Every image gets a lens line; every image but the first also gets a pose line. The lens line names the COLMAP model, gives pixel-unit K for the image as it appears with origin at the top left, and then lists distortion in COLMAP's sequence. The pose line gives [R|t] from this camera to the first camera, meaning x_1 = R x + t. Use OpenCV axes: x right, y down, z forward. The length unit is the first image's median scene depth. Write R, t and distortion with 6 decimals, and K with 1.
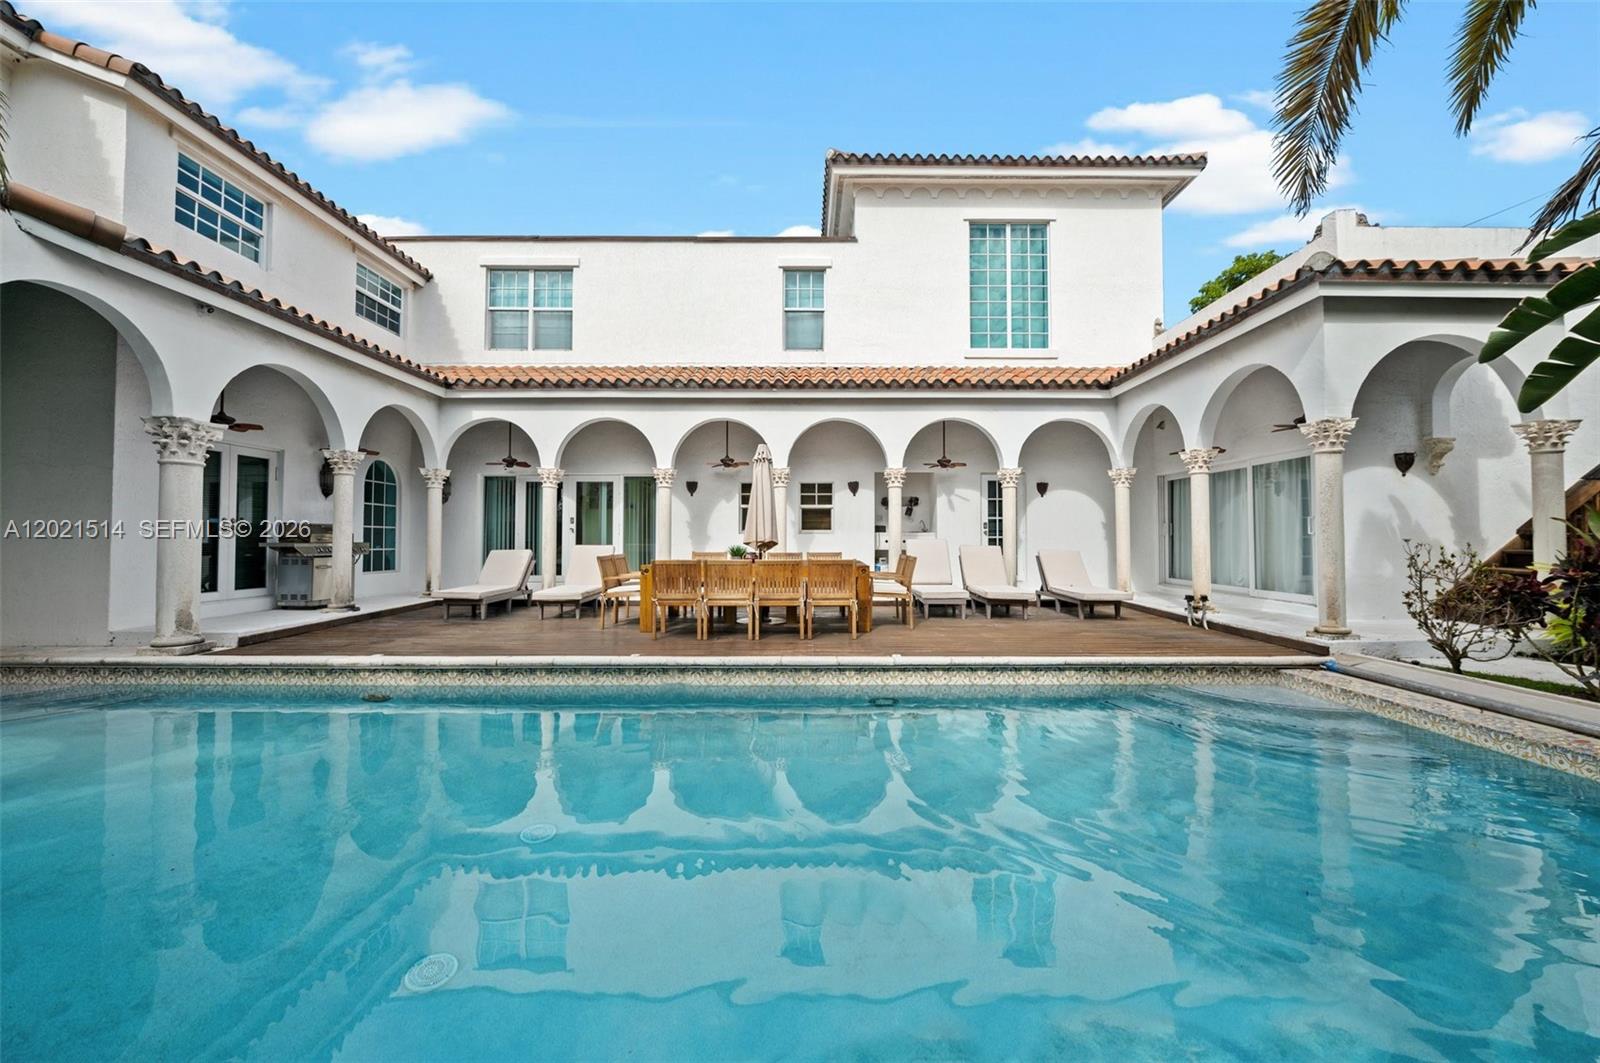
lens RADIAL K [[646.3, 0, 805.4], [0, 646.3, 513.6], [0, 0, 1]] dist [-0.002123, -0.000346]
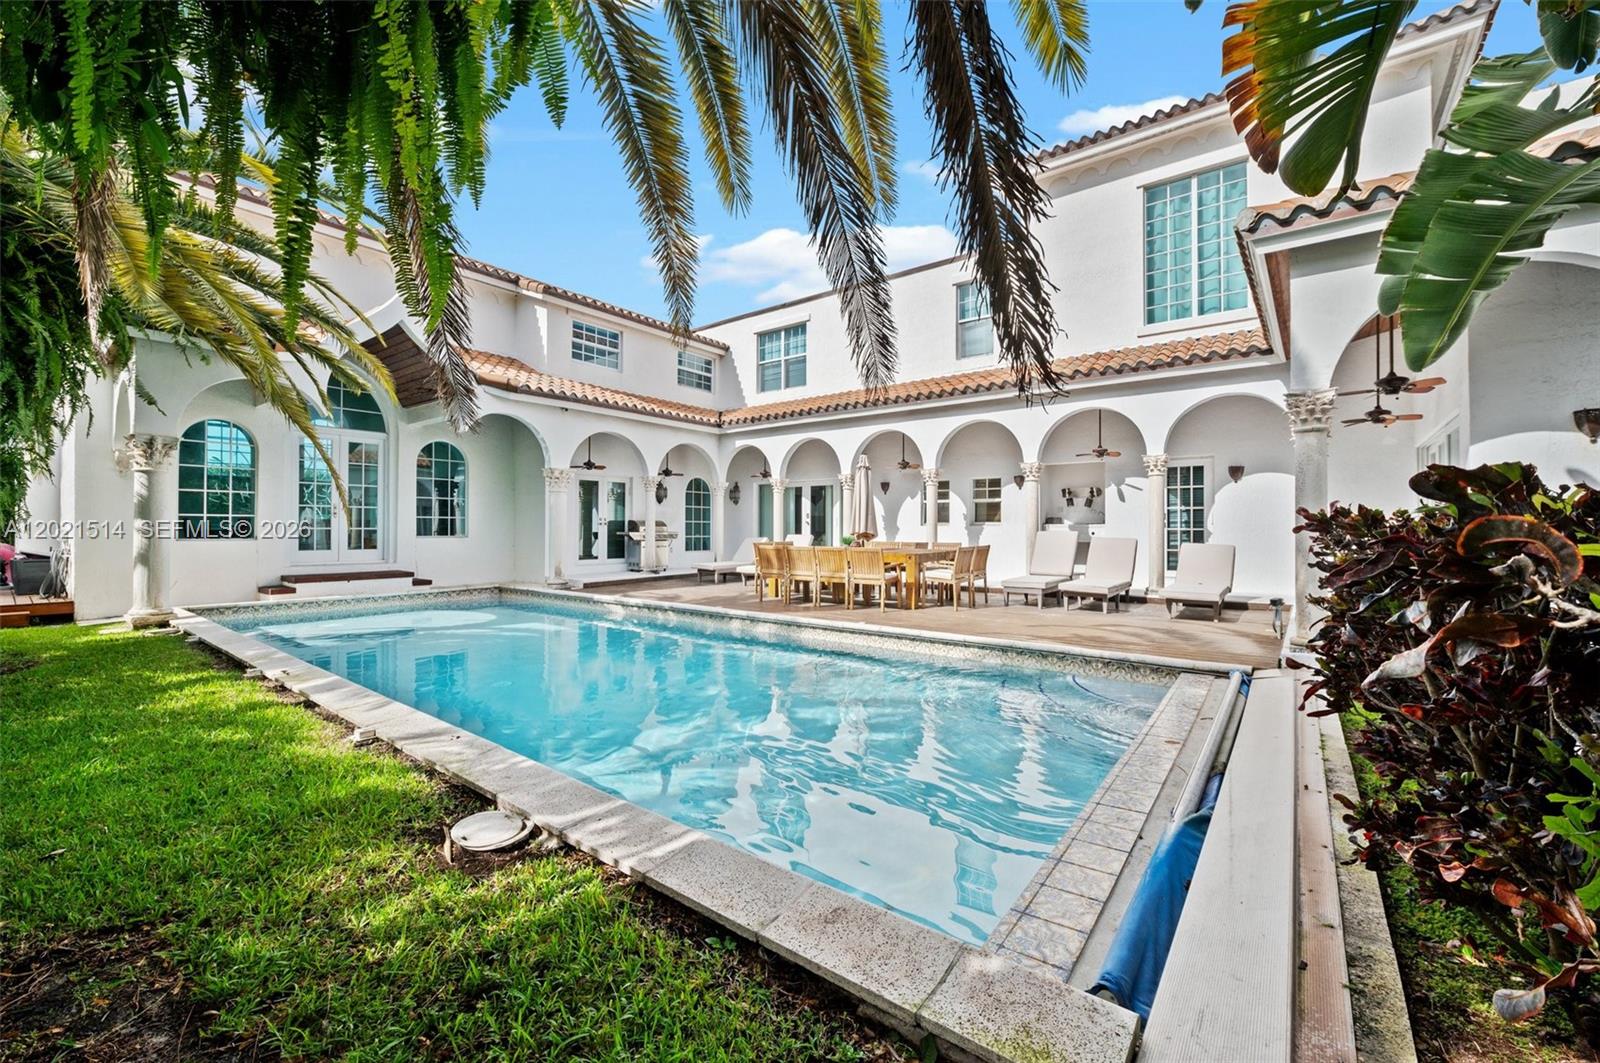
lens RADIAL K [[636.6, 0, 797.8], [0, 636.6, 521.4], [0, 0, 1]] dist [-0.002241, -0.000126]
pose [[0.785780, -0.005820, -0.618478, 0.535688], [0.023688, 0.999505, 0.020691, -0.006686], [0.618052, -0.030909, 0.785529, -0.041506]]
